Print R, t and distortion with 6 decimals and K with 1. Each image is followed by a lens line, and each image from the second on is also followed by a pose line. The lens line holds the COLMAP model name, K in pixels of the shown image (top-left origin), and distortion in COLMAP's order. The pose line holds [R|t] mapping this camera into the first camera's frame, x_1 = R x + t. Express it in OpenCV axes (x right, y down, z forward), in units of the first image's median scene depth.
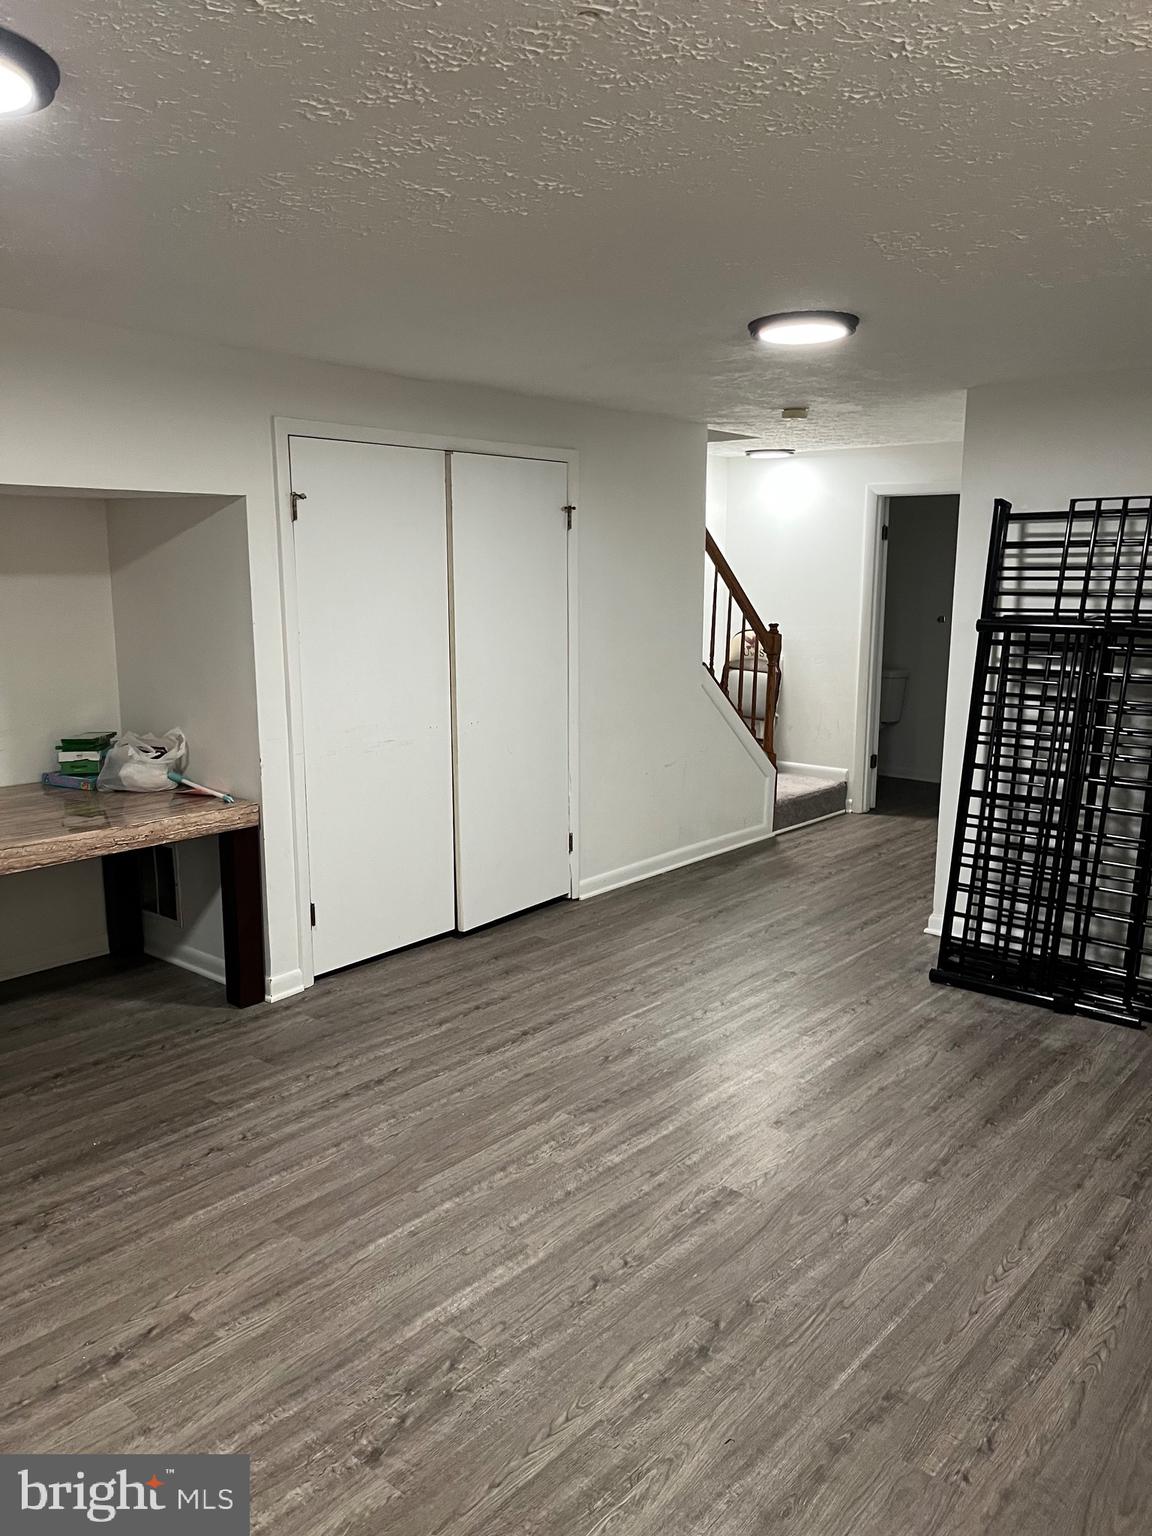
lens RADIAL K [[1176.8, 0, 568.3], [0, 1176.8, 781.0], [0, 0, 1]] dist [0.064151, -0.078394]
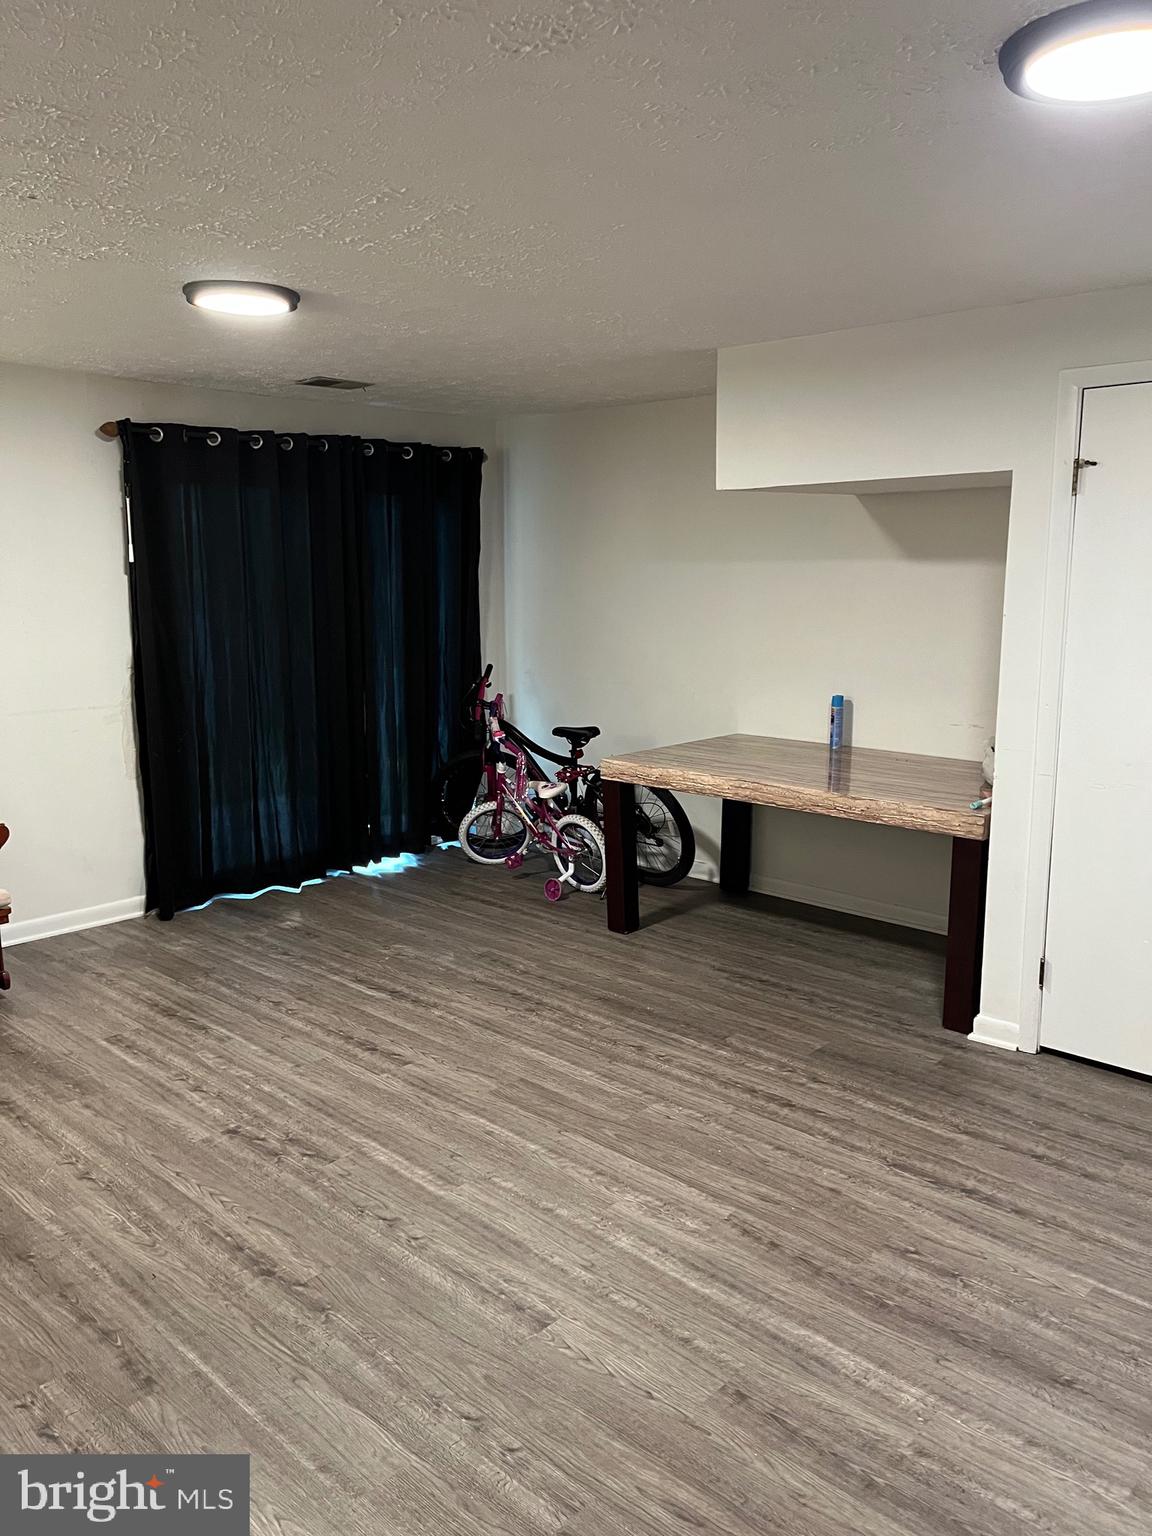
lens RADIAL K [[1176.8, 0, 571.7], [0, 1176.8, 779.6], [0, 0, 1]] dist [0.064151, -0.078394]
pose [[-0.056417, 0.179127, -0.982207, 0.681698], [-0.179735, 0.965880, 0.186473, -0.128772], [0.982096, 0.187057, -0.022297, 0.766376]]
